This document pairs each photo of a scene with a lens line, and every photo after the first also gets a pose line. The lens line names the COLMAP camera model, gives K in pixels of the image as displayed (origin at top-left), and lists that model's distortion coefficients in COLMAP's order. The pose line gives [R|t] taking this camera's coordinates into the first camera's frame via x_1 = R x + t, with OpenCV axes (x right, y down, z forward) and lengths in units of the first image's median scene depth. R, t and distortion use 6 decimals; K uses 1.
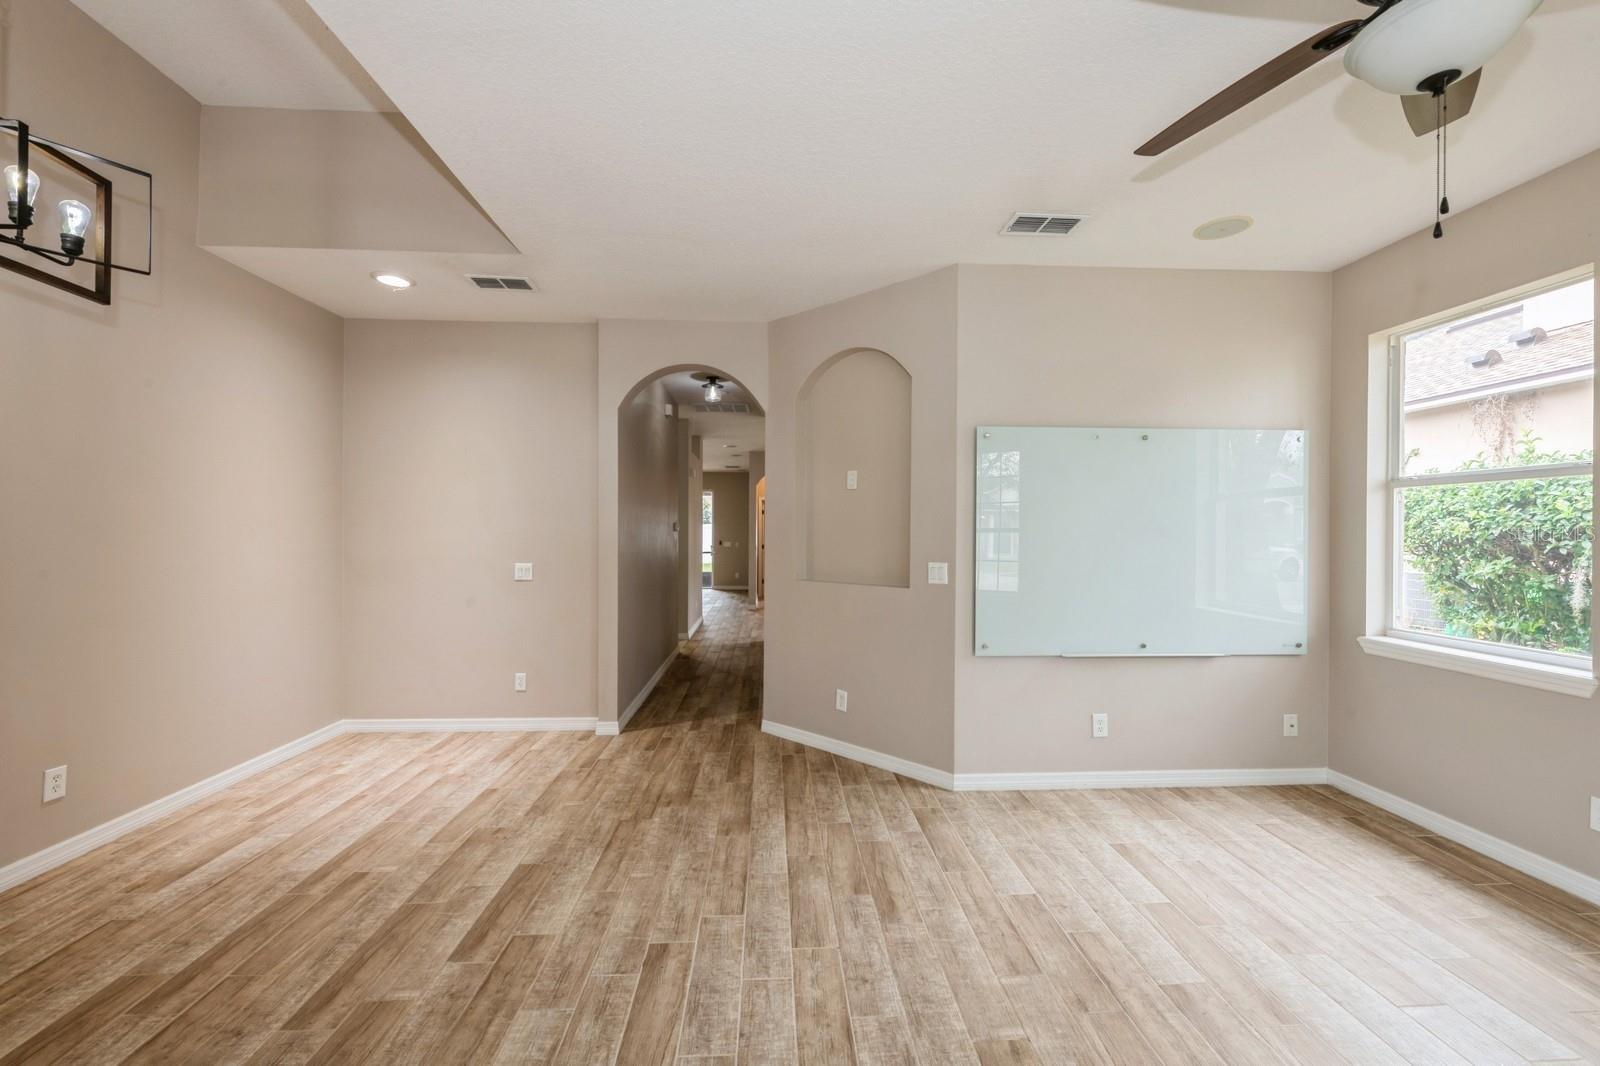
lens RADIAL K [[637.0, 0, 801.4], [0, 637.0, 535.1], [0, 0, 1]] dist [-0.000172, -0.001128]
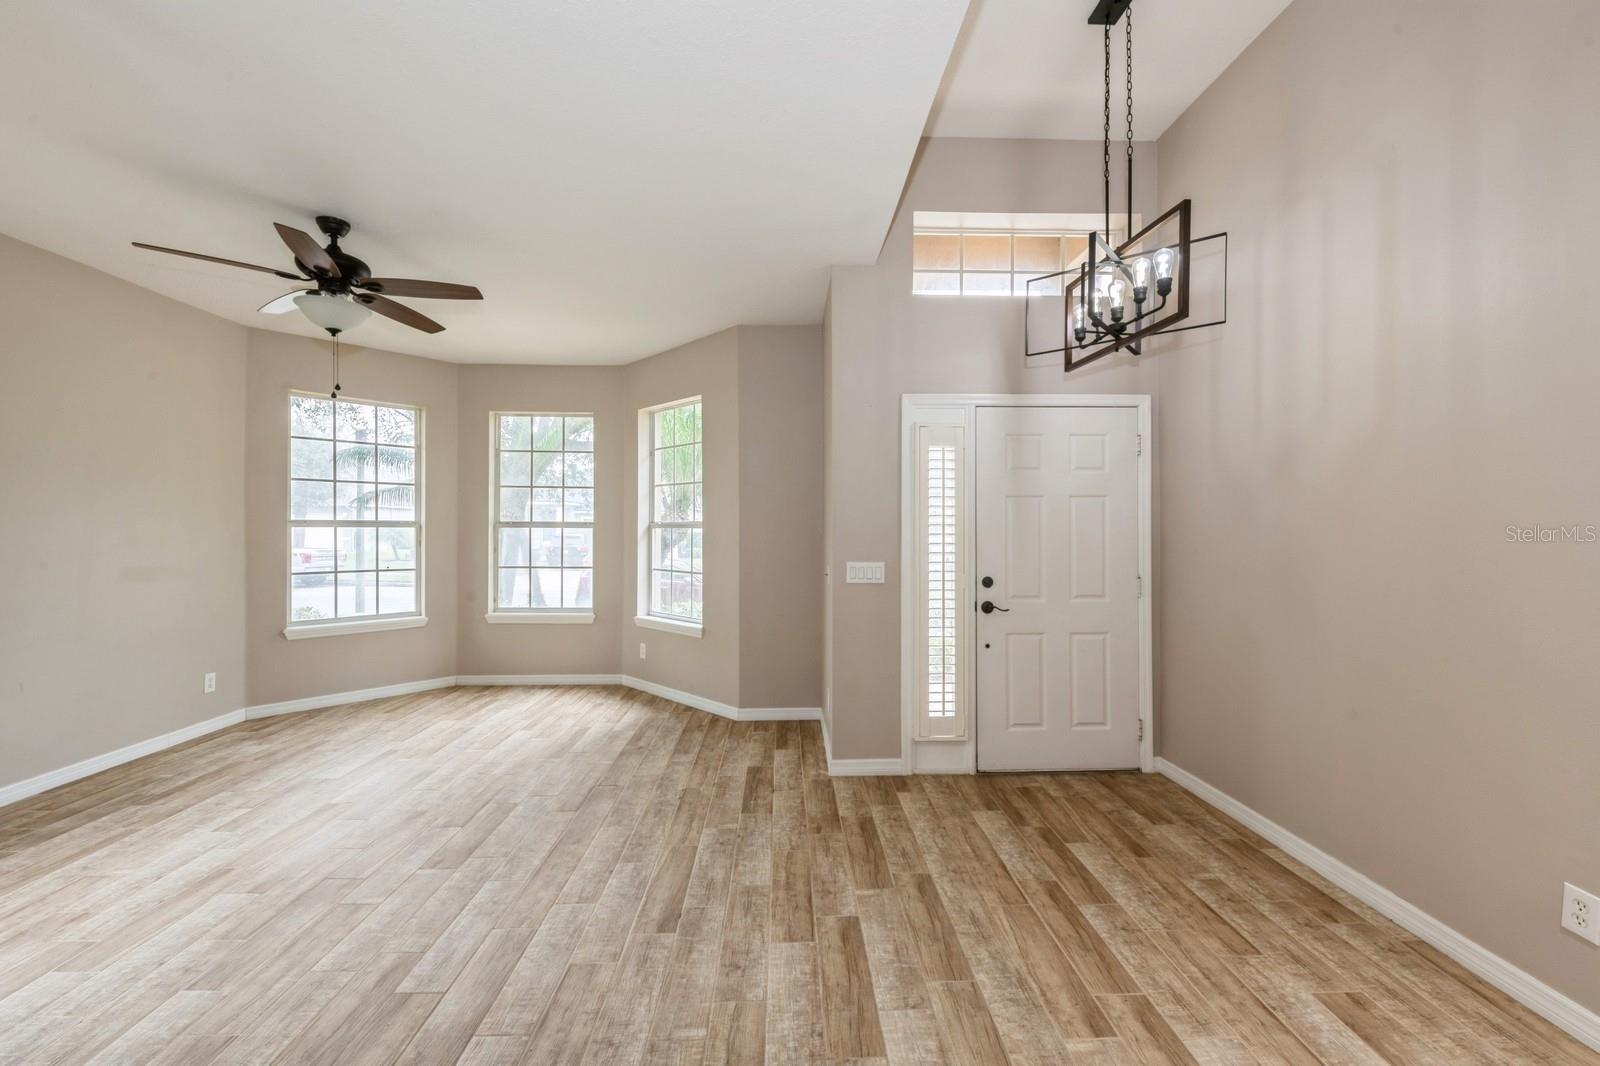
lens RADIAL K [[637.0, 0, 803.7], [0, 637.0, 532.5], [0, 0, 1]] dist [-0.000172, -0.001128]
pose [[-0.999833, -0.003915, 0.017841, -0.454395], [-0.003749, 0.999950, 0.009286, -0.007197], [-0.017877, 0.009217, -0.999798, 1.990375]]
